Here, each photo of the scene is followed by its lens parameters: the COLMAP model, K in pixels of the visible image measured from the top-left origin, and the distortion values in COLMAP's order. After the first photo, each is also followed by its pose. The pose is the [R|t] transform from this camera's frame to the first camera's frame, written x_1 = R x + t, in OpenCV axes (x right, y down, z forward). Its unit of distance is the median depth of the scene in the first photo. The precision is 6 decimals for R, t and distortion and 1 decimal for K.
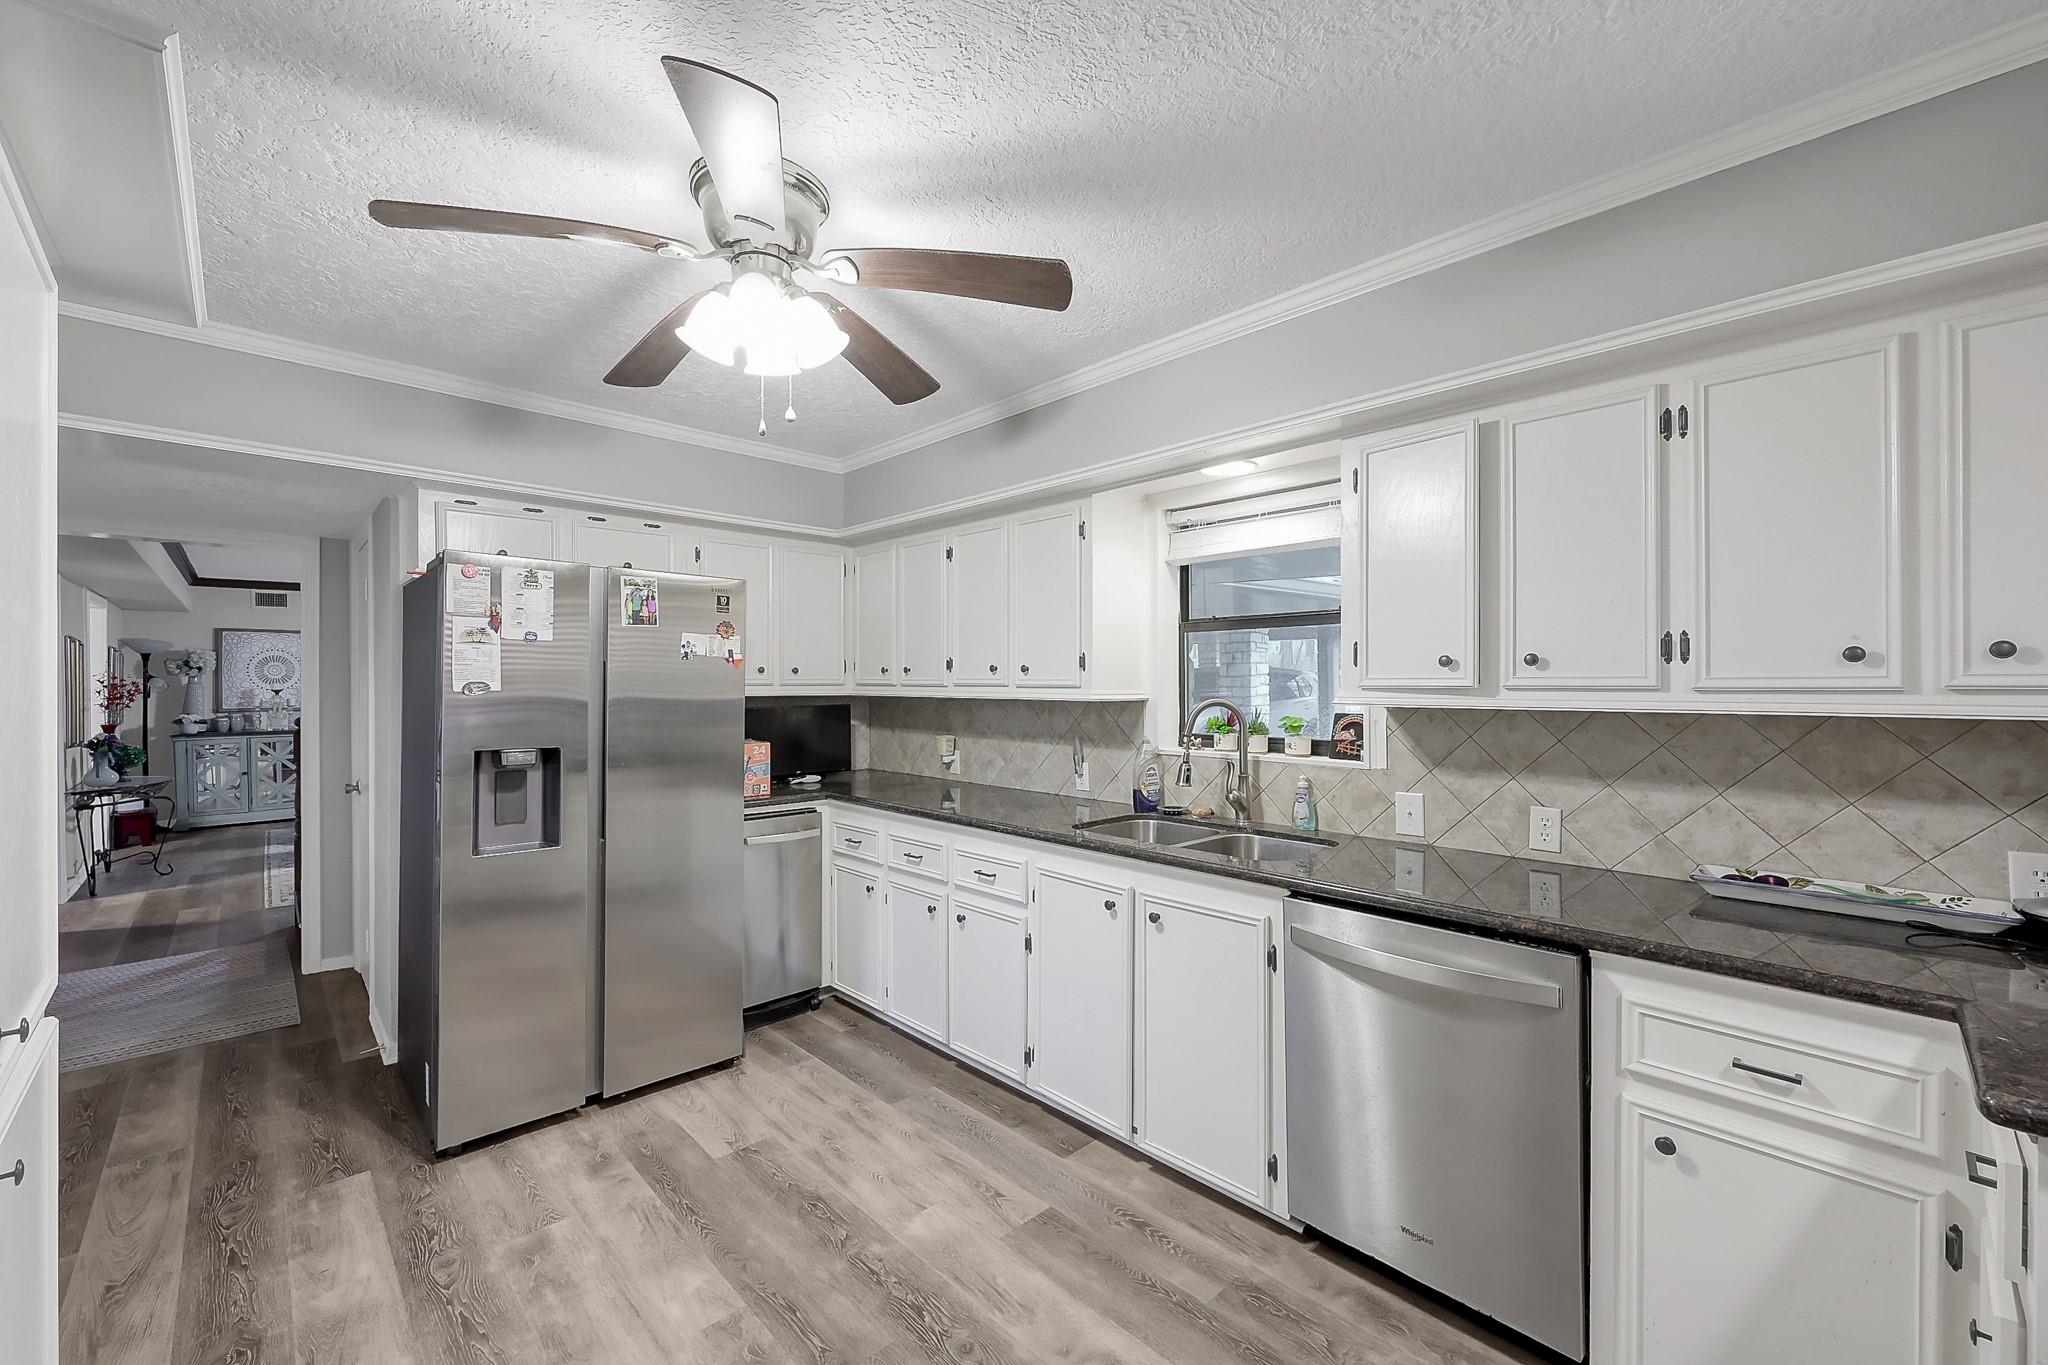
lens RADIAL K [[807.6, 0, 1024.0], [0, 807.6, 682.5], [0, 0, 1]] dist [0.000041, 0.000041]
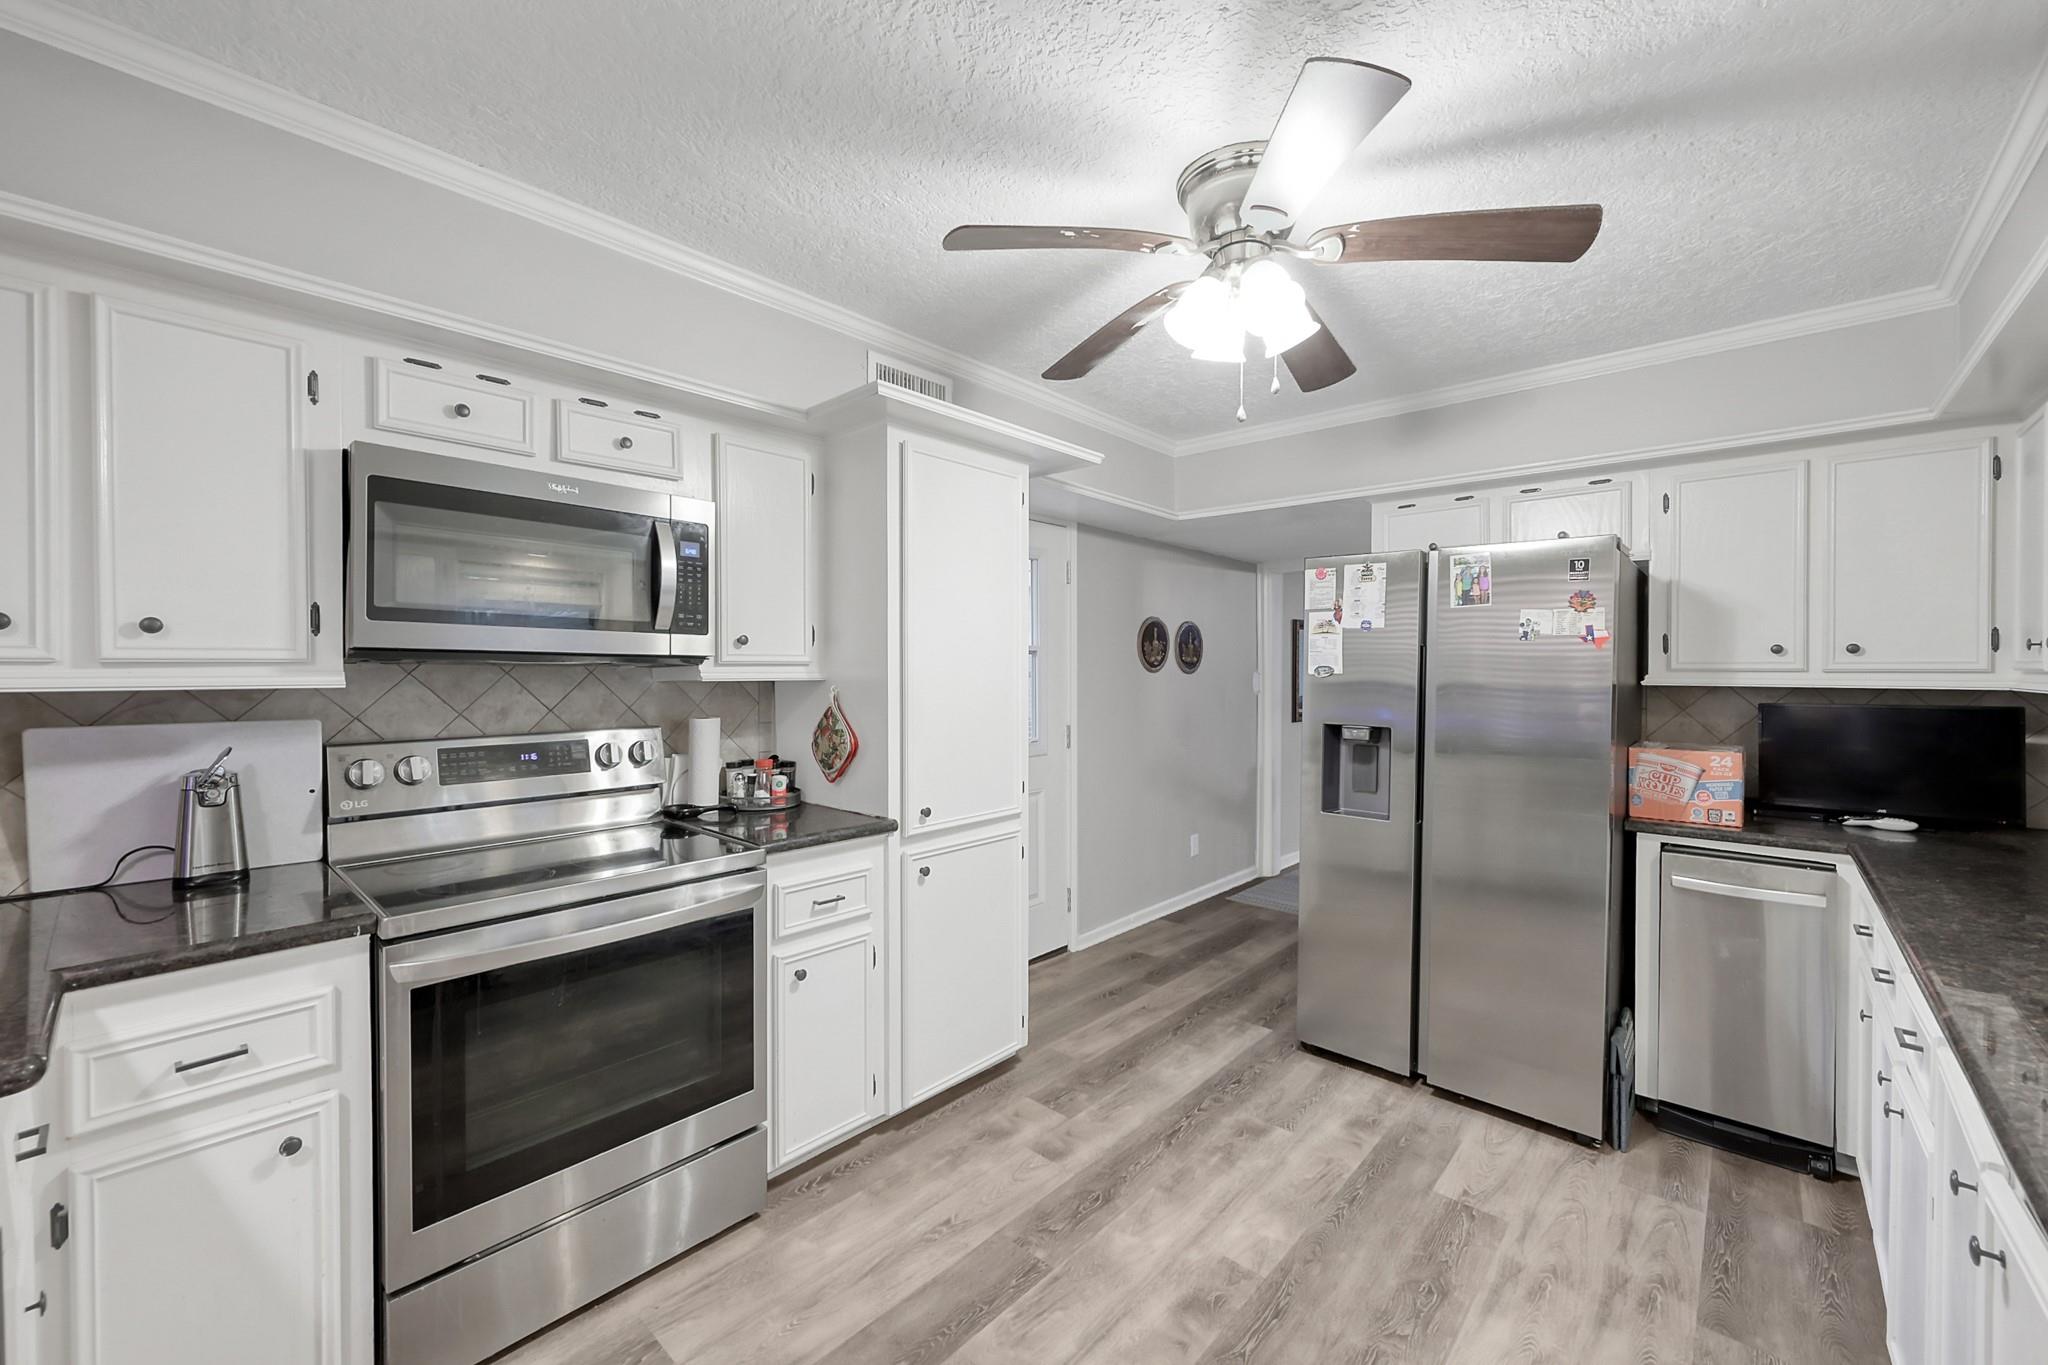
lens RADIAL K [[819.6, 0, 1017.8], [0, 819.6, 674.9], [0, 0, 1]] dist [0.000399, -0.000022]
pose [[0.070486, 0.008732, -0.997475, 0.488084], [-0.003516, 0.999958, 0.008505, 0.003942], [0.997507, 0.002907, 0.070514, 0.457148]]
